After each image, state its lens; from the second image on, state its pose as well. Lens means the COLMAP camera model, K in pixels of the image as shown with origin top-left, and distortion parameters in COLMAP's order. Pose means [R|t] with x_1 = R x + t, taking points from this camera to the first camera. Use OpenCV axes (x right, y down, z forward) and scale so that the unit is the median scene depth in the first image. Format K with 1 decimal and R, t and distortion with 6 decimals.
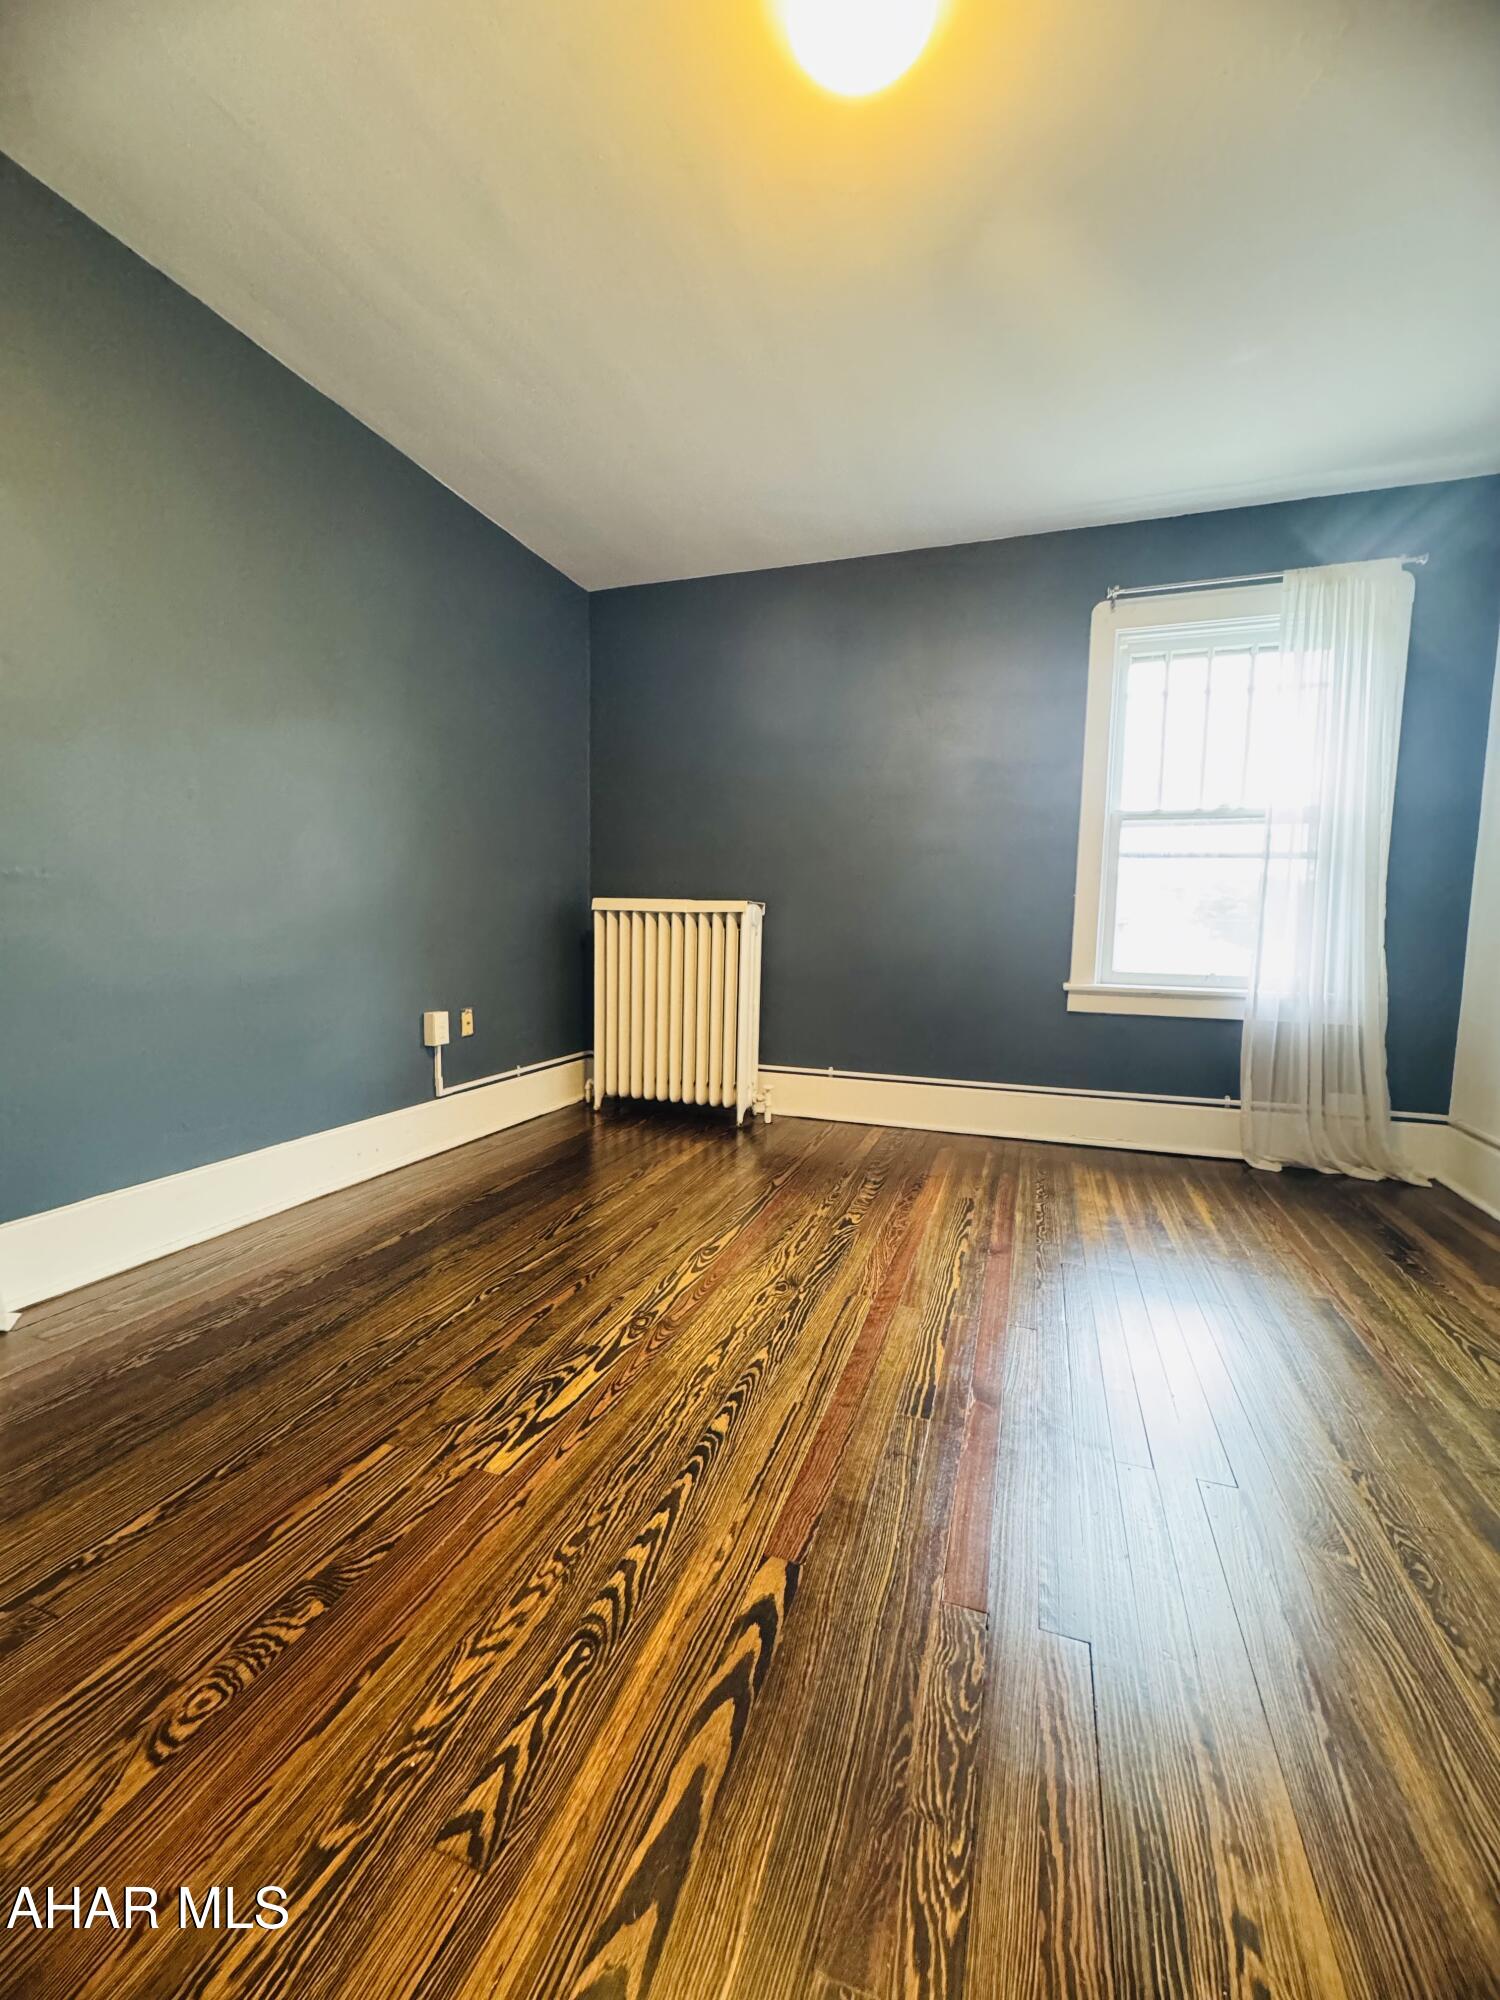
lens RADIAL K [[797.8, 0, 748.1], [0, 797.8, 998.5], [0, 0, 1]] dist [-0.004048, 0.000796]
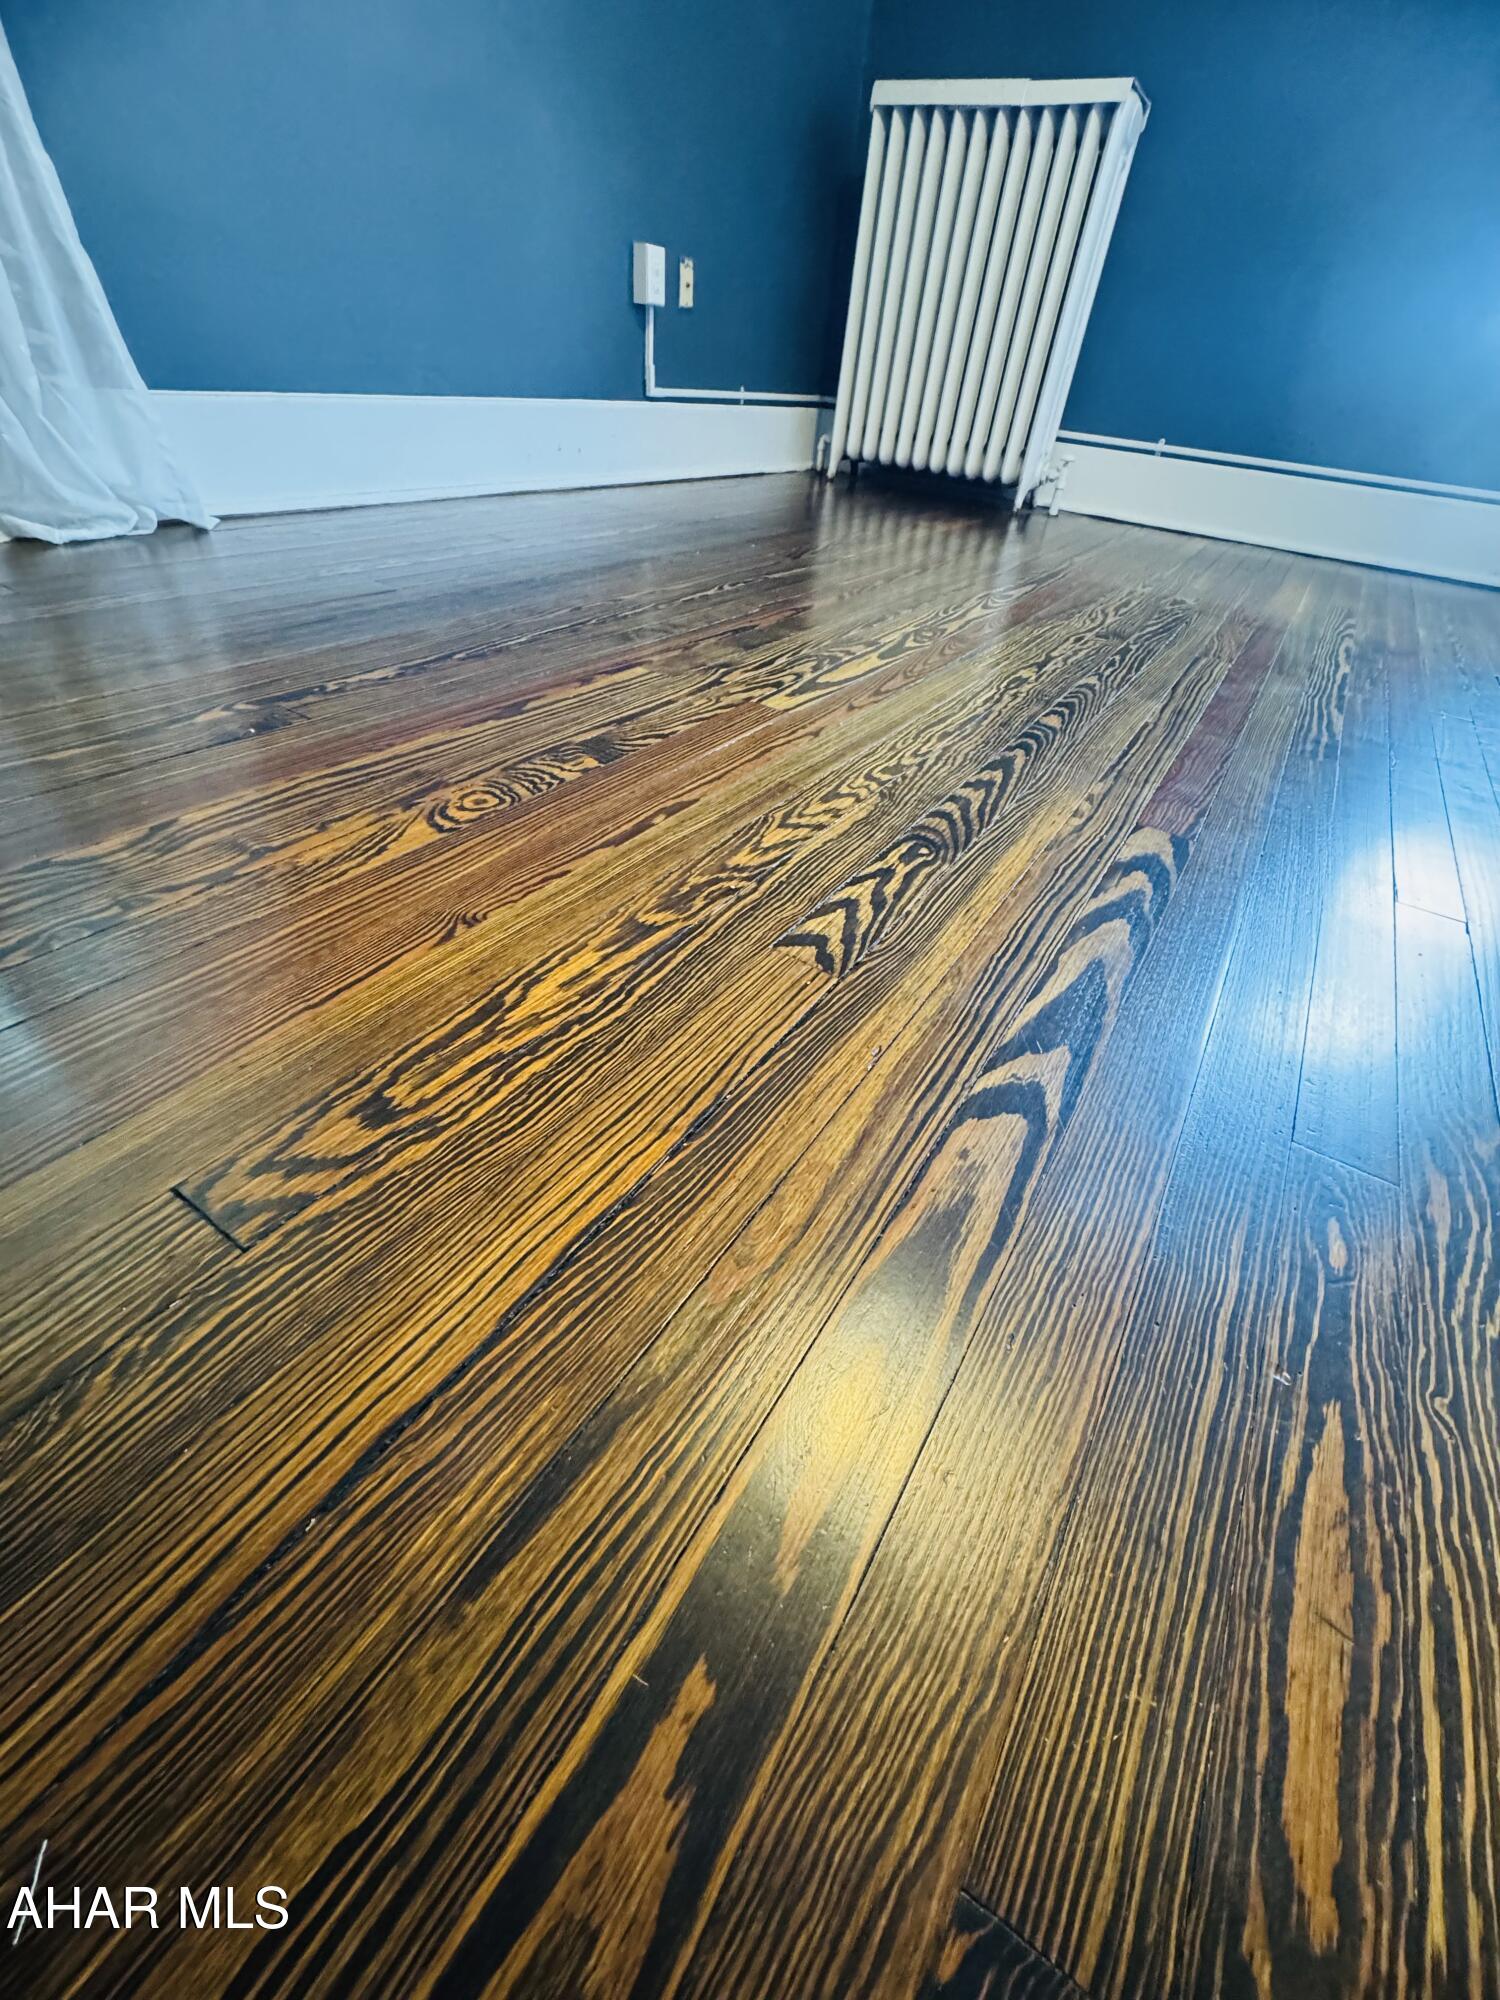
lens RADIAL K [[797.8, 0, 745.5], [0, 797.8, 1004.9], [0, 0, 1]] dist [-0.004048, 0.000796]
pose [[0.970843, 0.196897, -0.136729, -0.176508], [-0.088285, 0.823977, 0.559703, 0.389993], [0.222865, -0.531313, 0.817335, 0.180208]]
